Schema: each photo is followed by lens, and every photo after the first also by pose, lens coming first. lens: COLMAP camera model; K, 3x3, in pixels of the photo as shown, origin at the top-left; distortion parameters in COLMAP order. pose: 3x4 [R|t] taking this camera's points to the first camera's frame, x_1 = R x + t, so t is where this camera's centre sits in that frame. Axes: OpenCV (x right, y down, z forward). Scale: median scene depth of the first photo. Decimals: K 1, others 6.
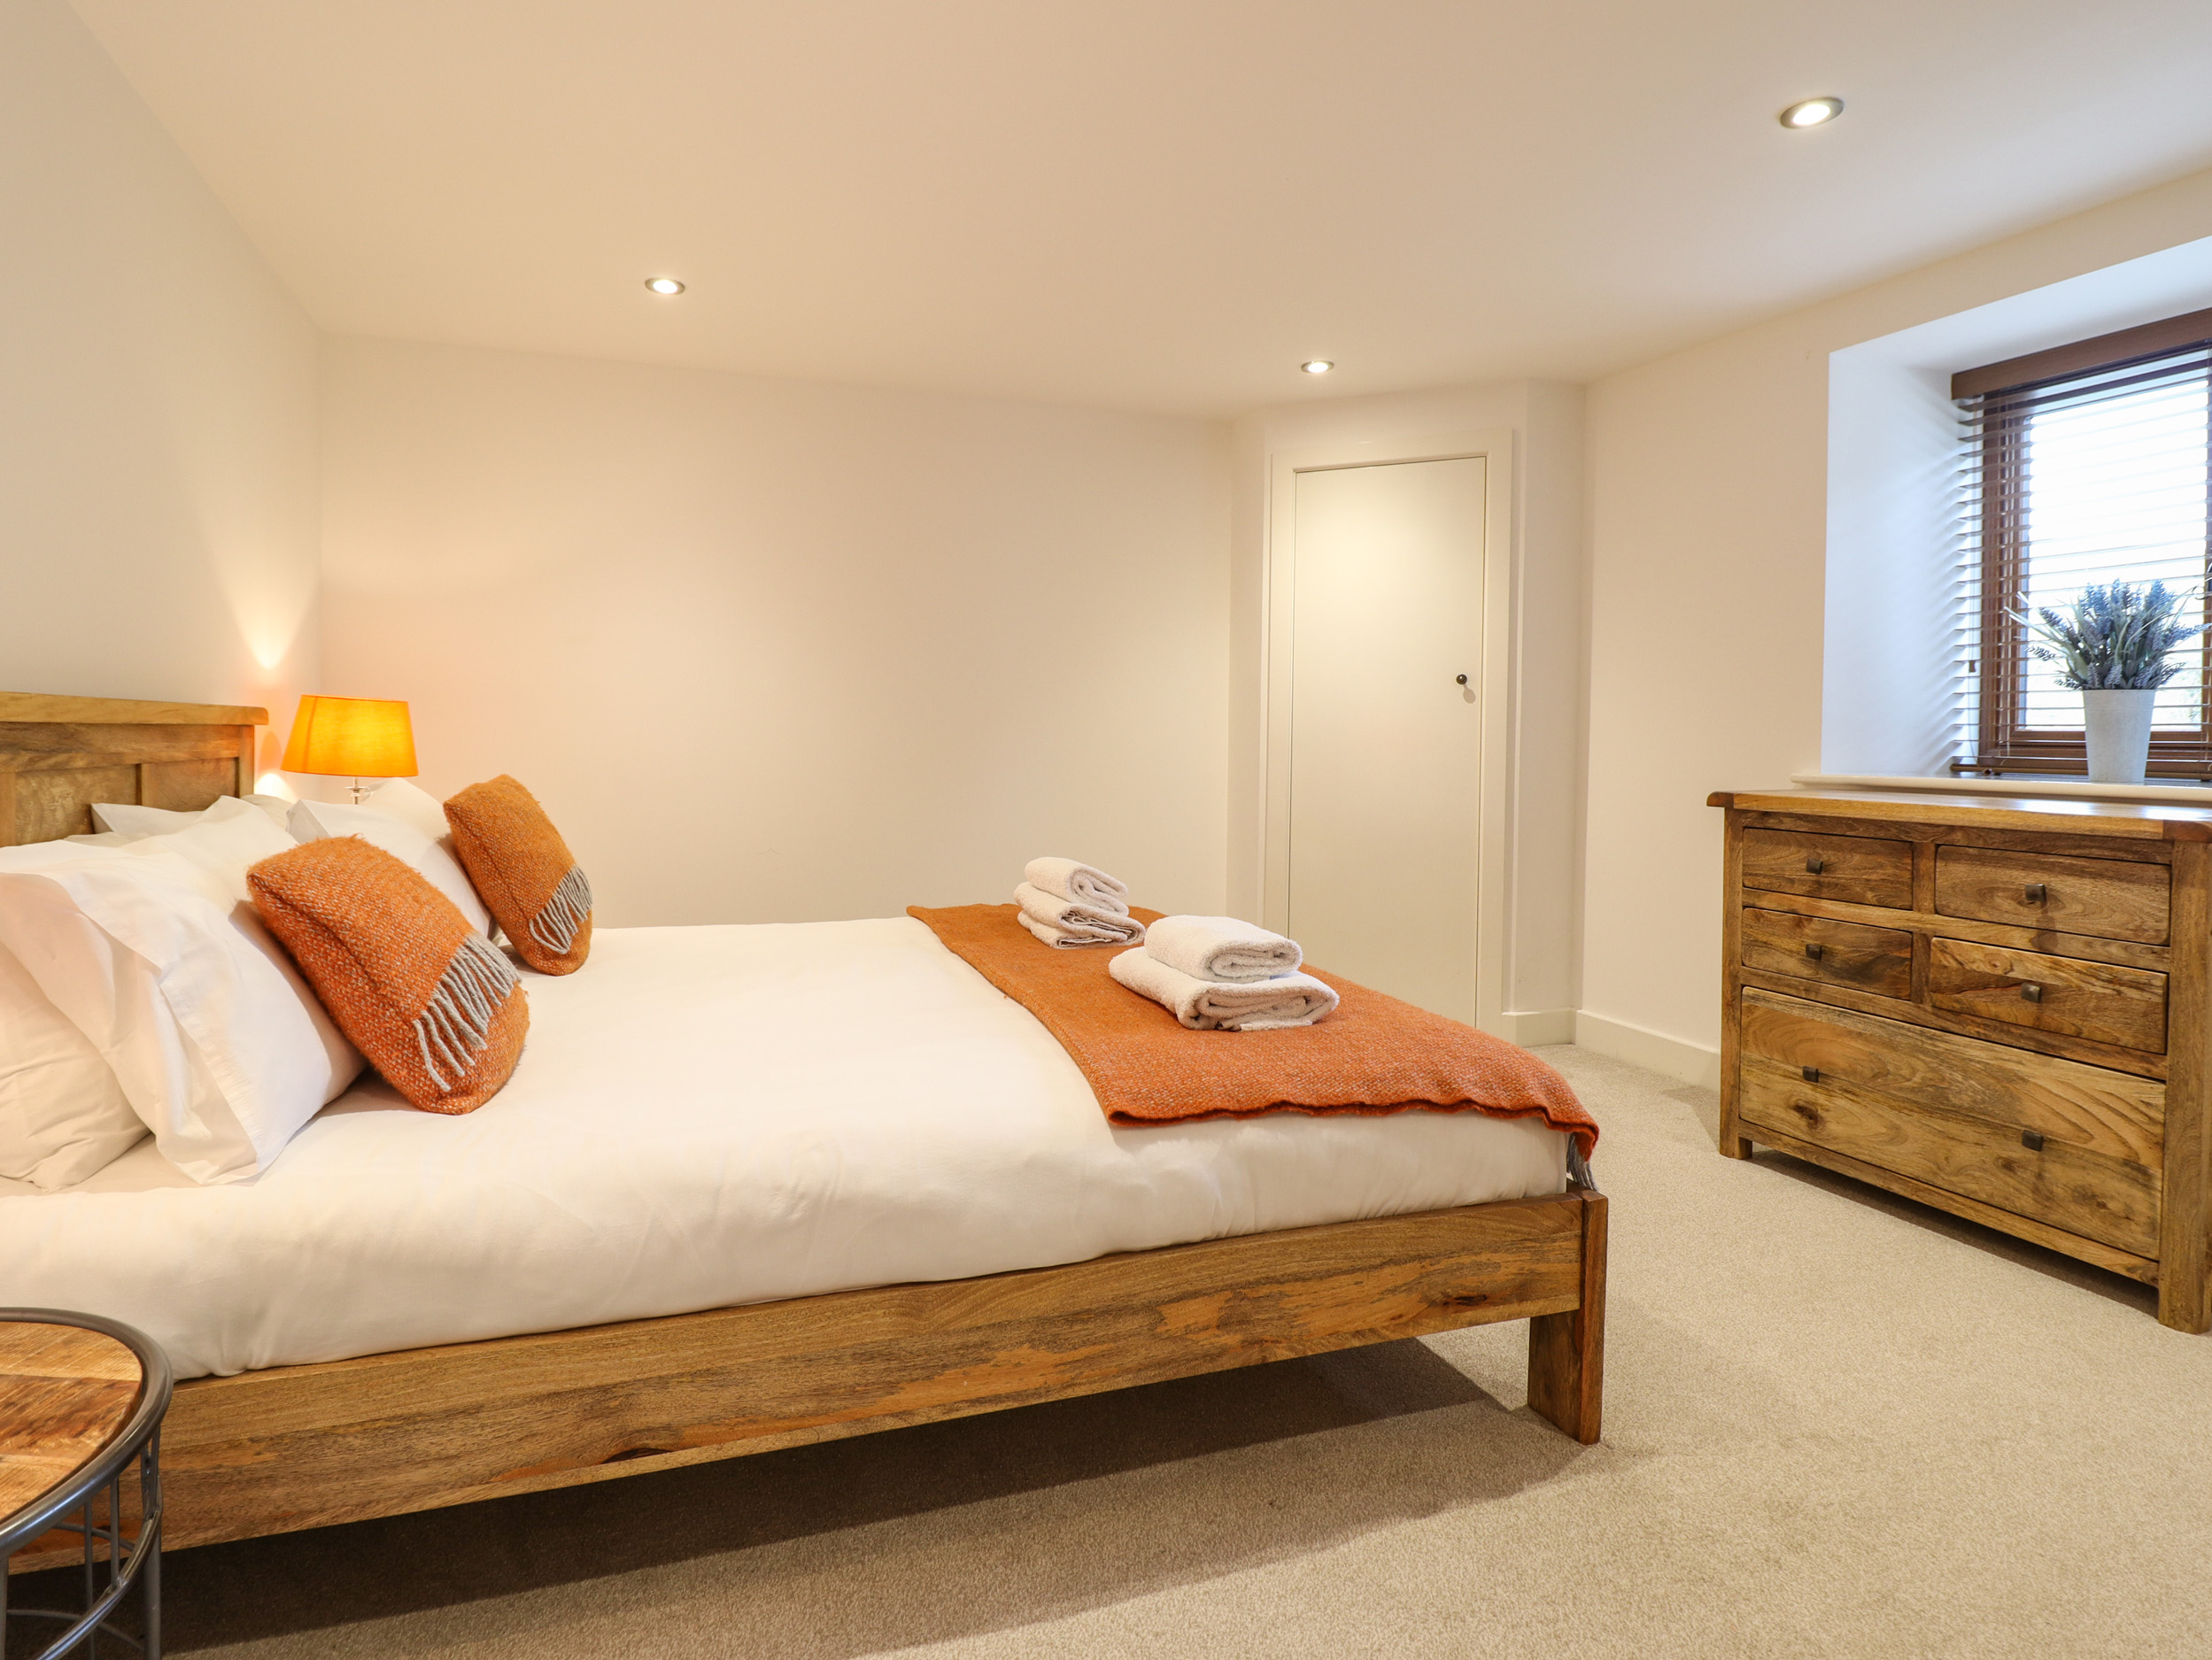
lens RADIAL K [[1184.6, 0, 1032.3], [0, 1184.6, 744.8], [0, 0, 1]] dist [-0.004947, -0.008132]
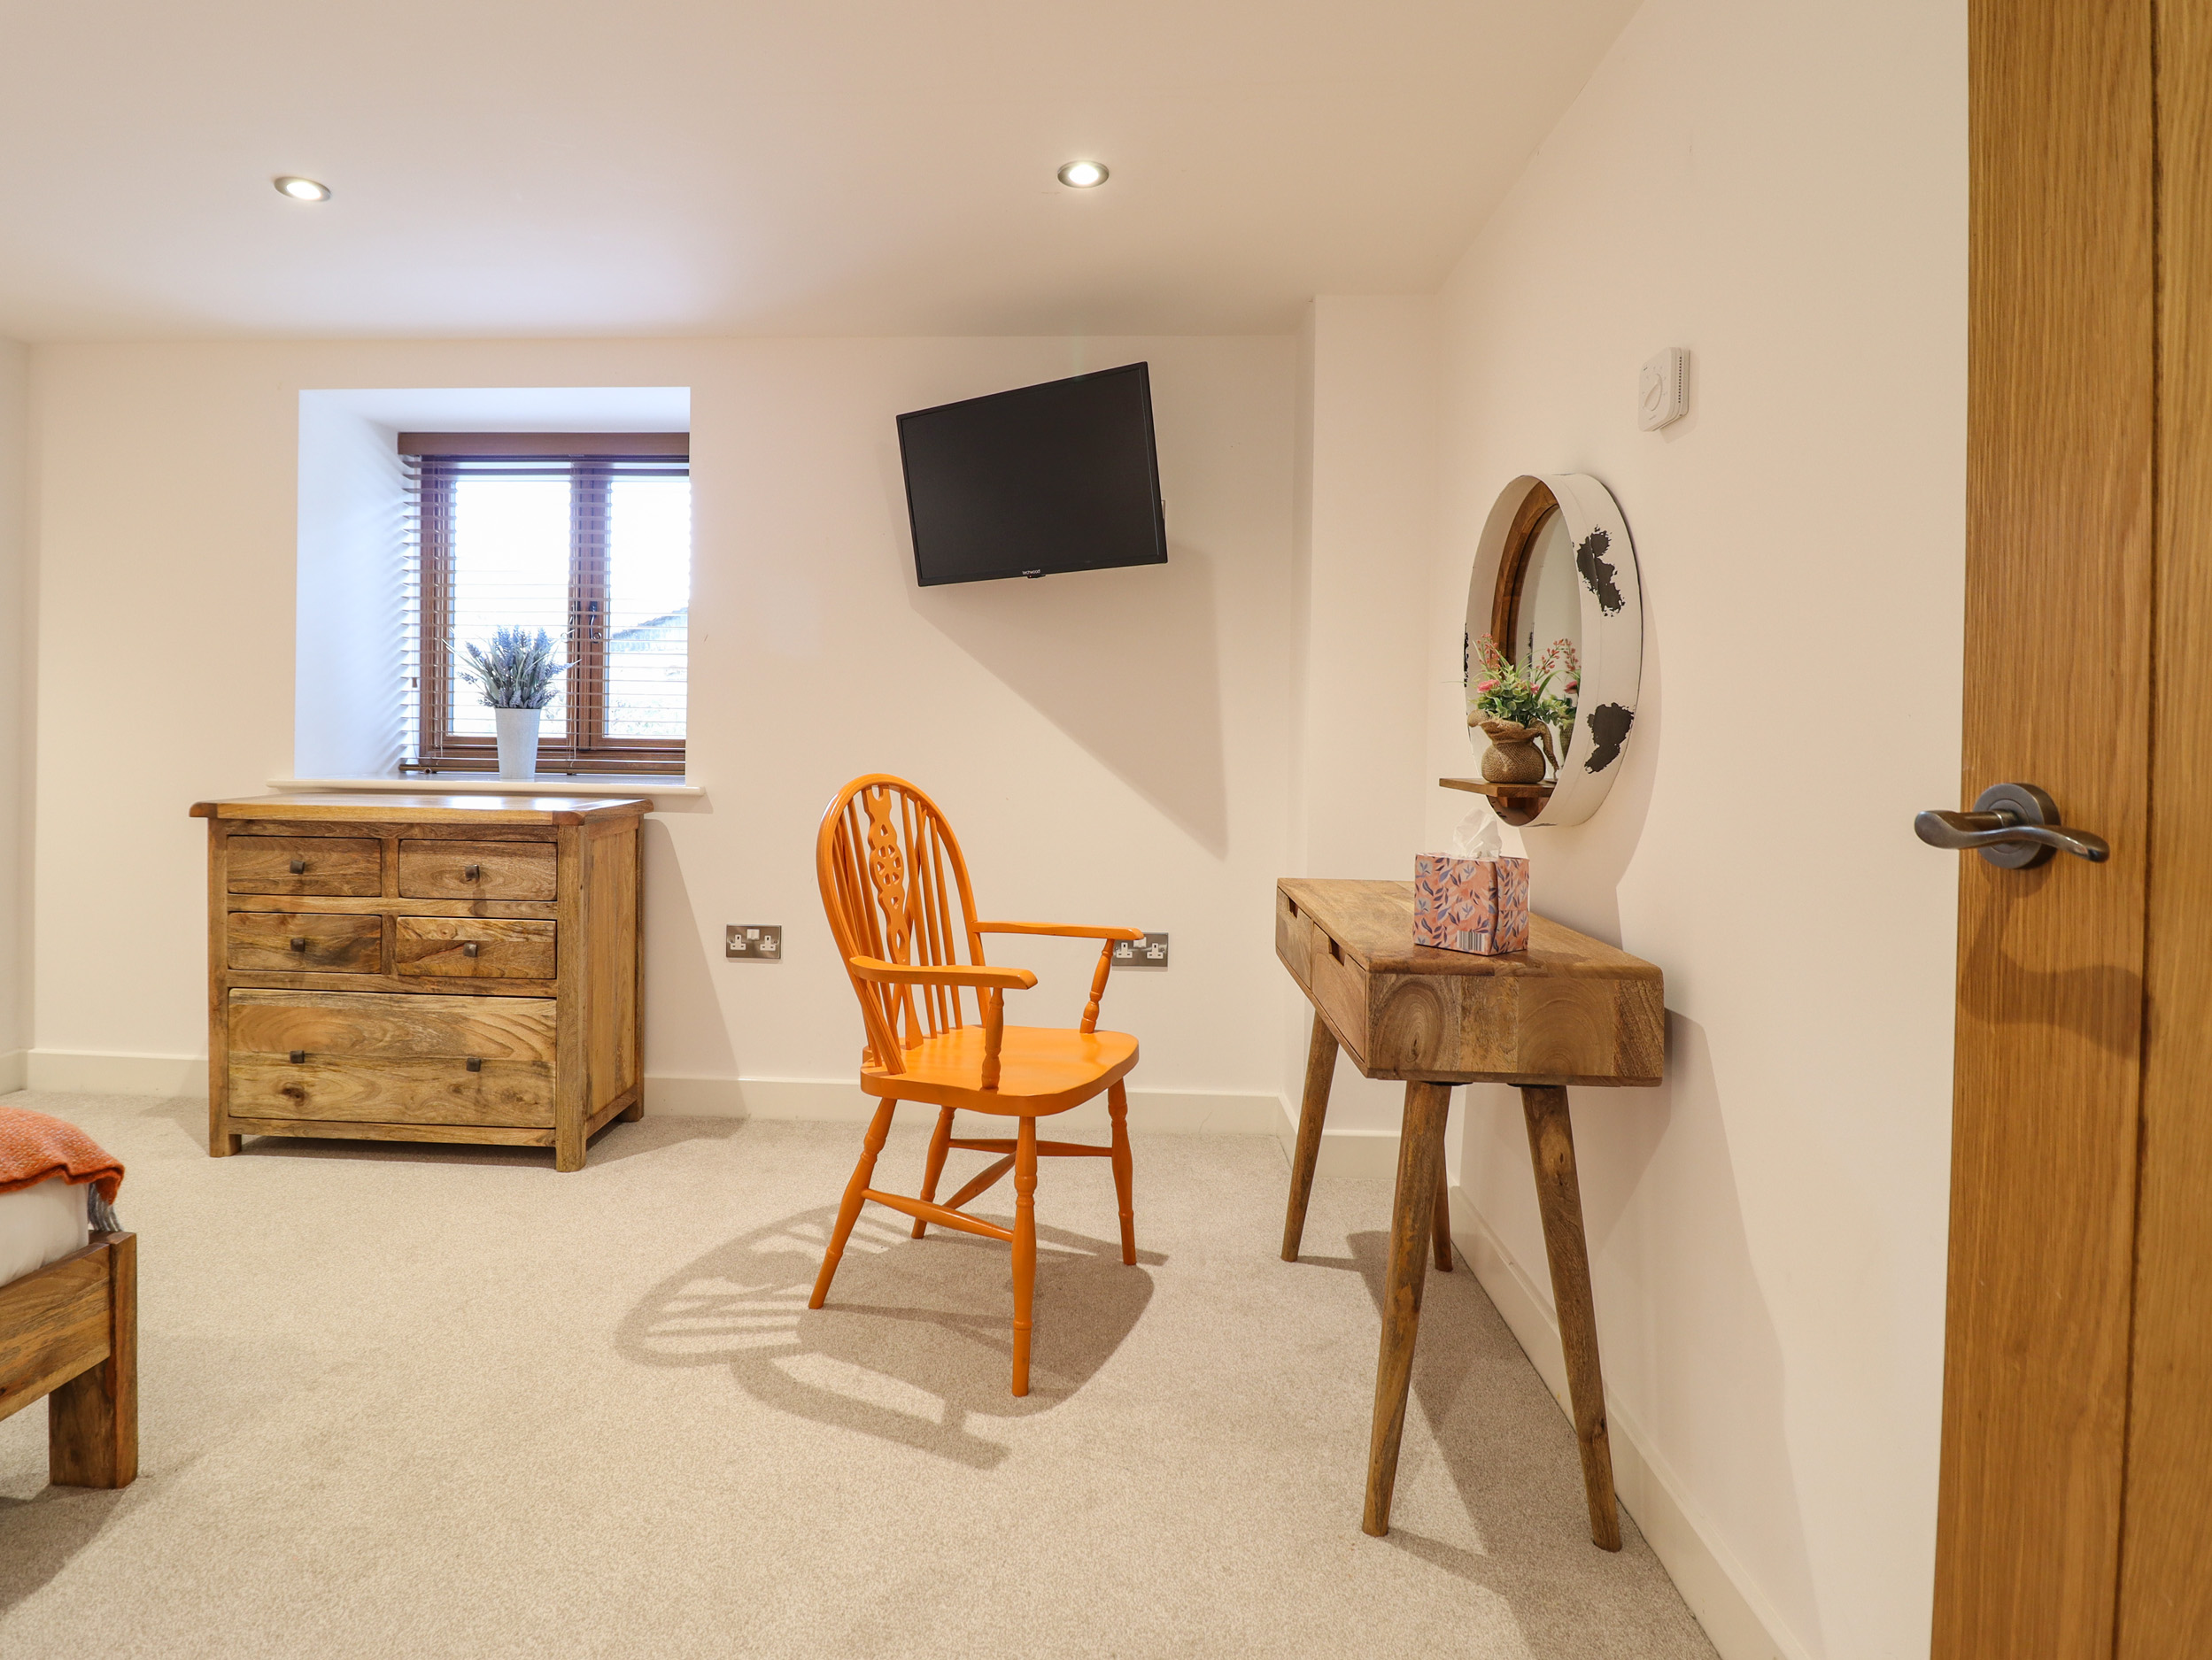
lens RADIAL K [[1184.6, 0, 1032.3], [0, 1184.6, 744.8], [0, 0, 1]] dist [-0.004947, -0.008132]
pose [[0.384039, -0.016173, 0.923175, -0.088724], [0.000198, 0.999848, 0.017434, -0.030853], [-0.923317, -0.006513, 0.383984, -0.051498]]
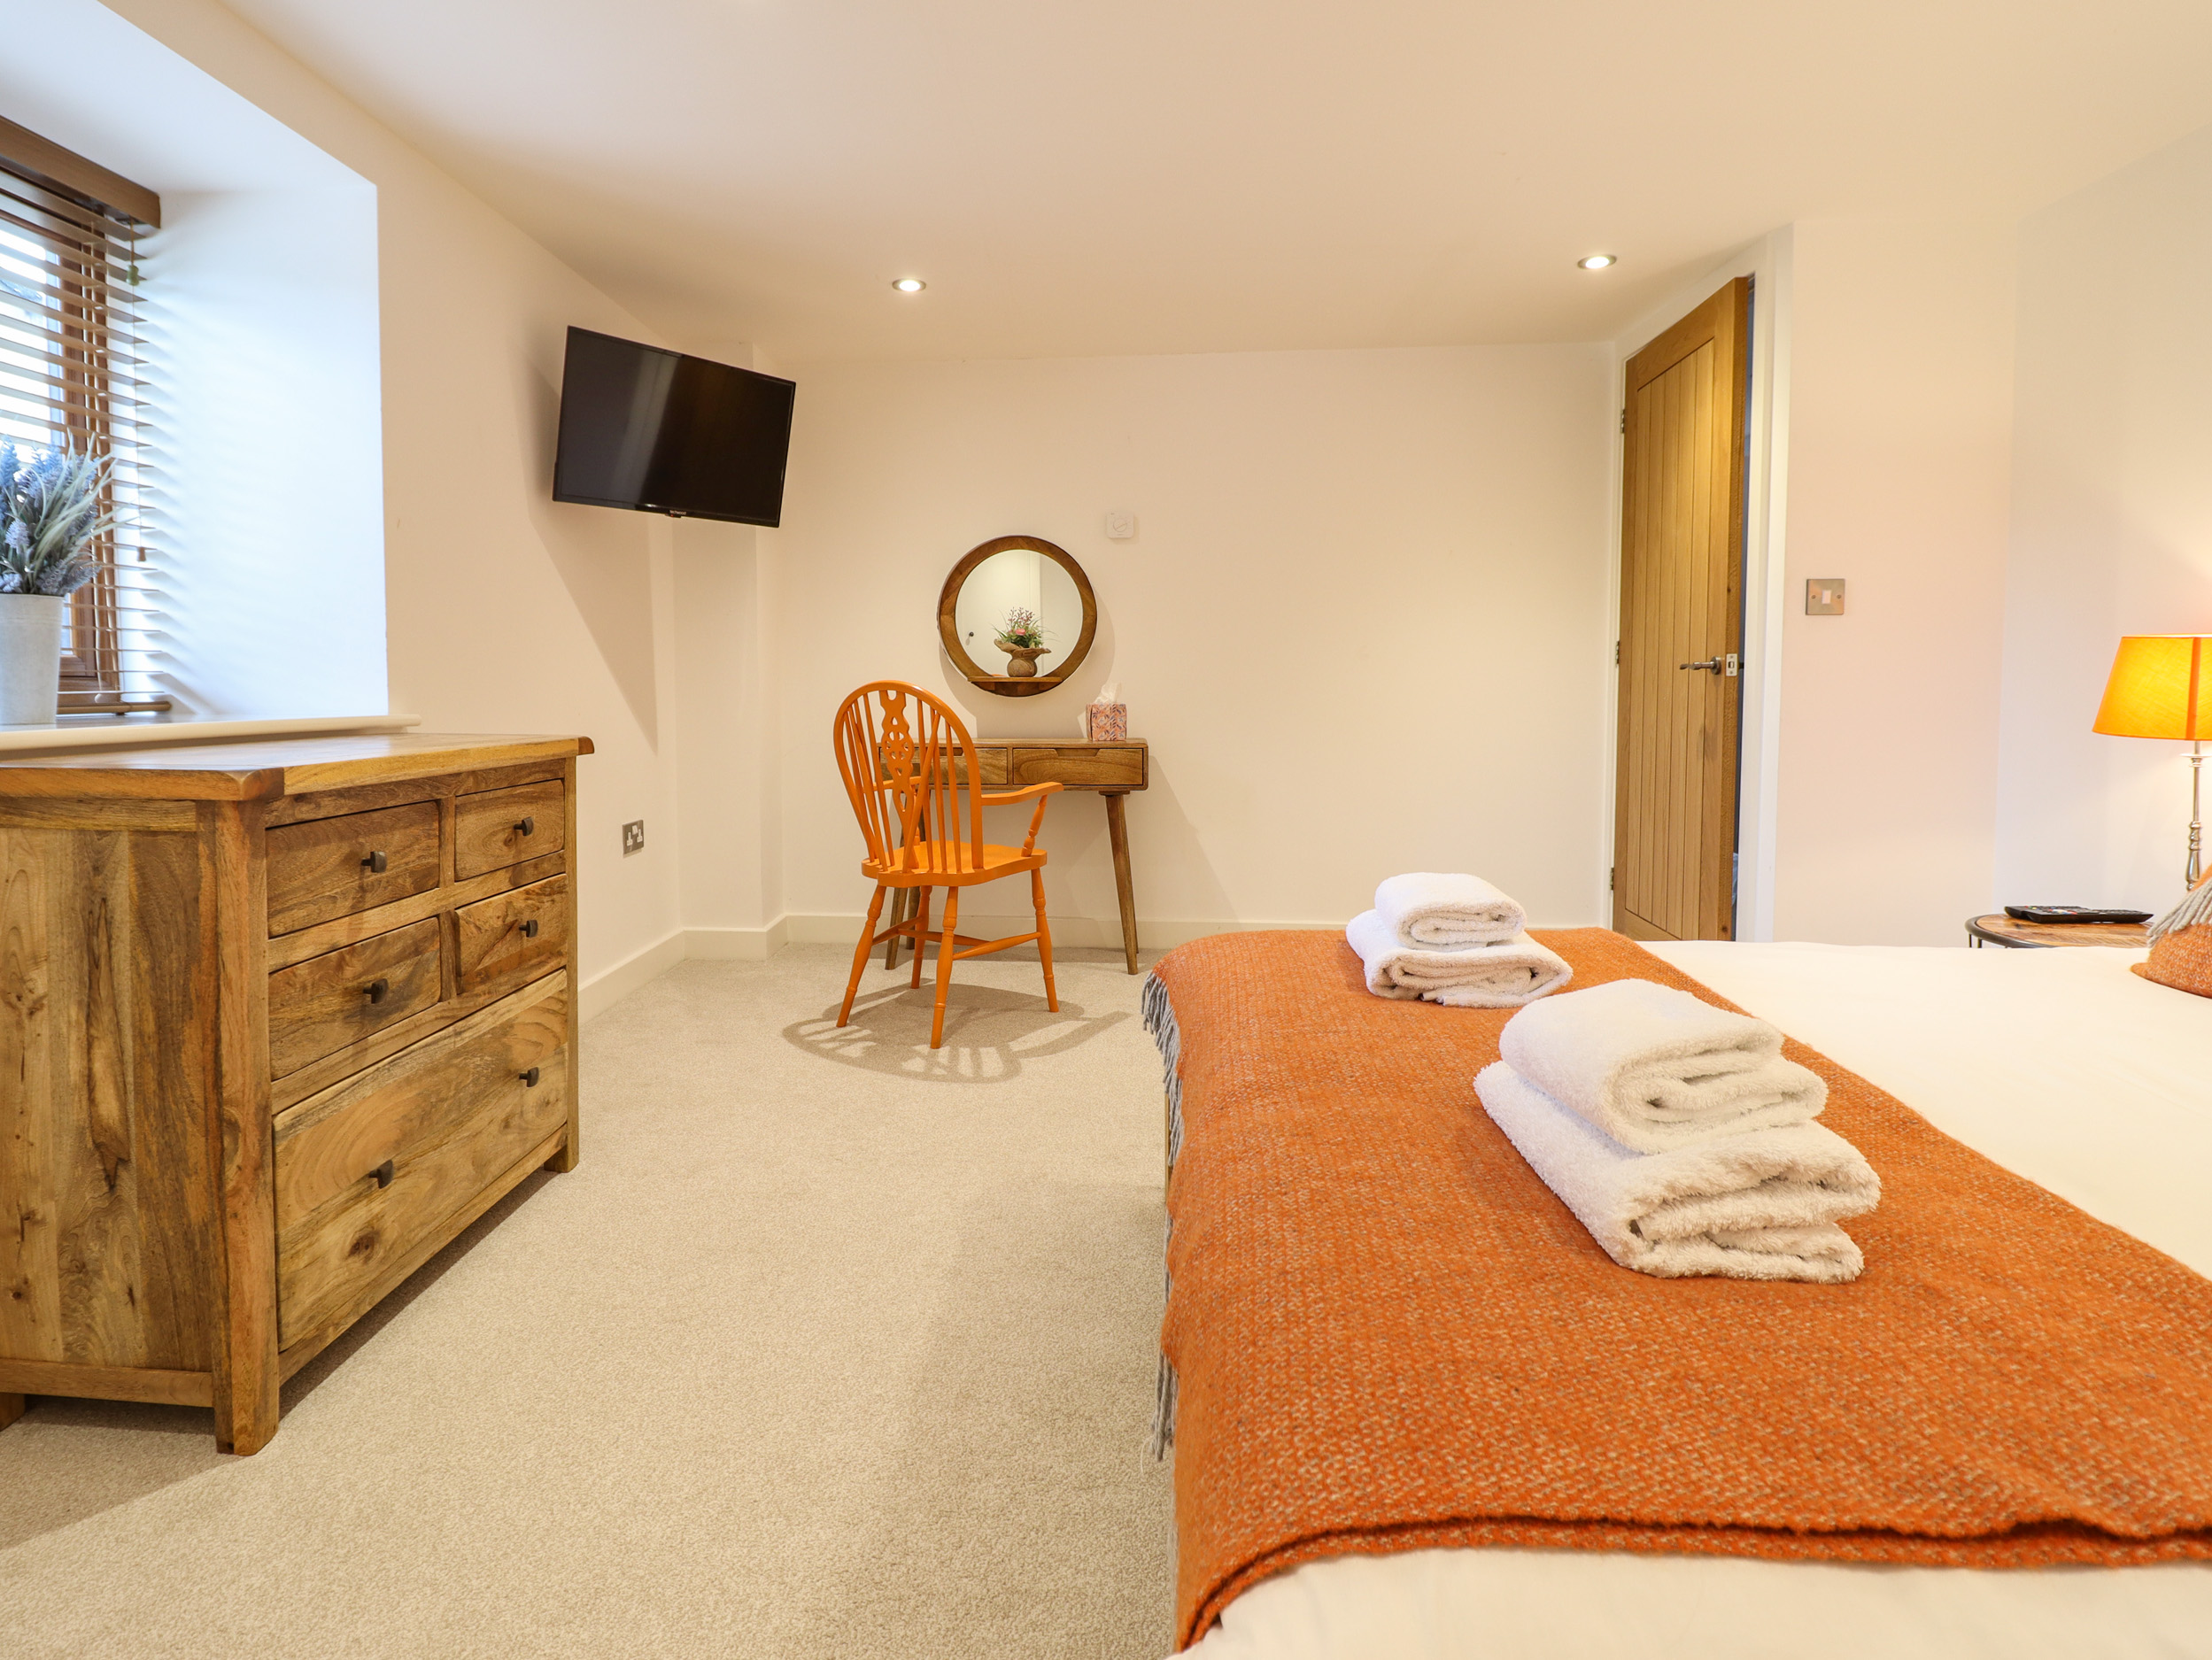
lens RADIAL K [[1184.6, 0, 1032.3], [0, 1184.6, 744.8], [0, 0, 1]] dist [-0.004947, -0.008132]
pose [[-0.919050, -0.031468, 0.392883, 0.075517], [-0.004934, 0.997648, 0.068366, -0.009285], [-0.394111, 0.060893, -0.917044, 1.523116]]
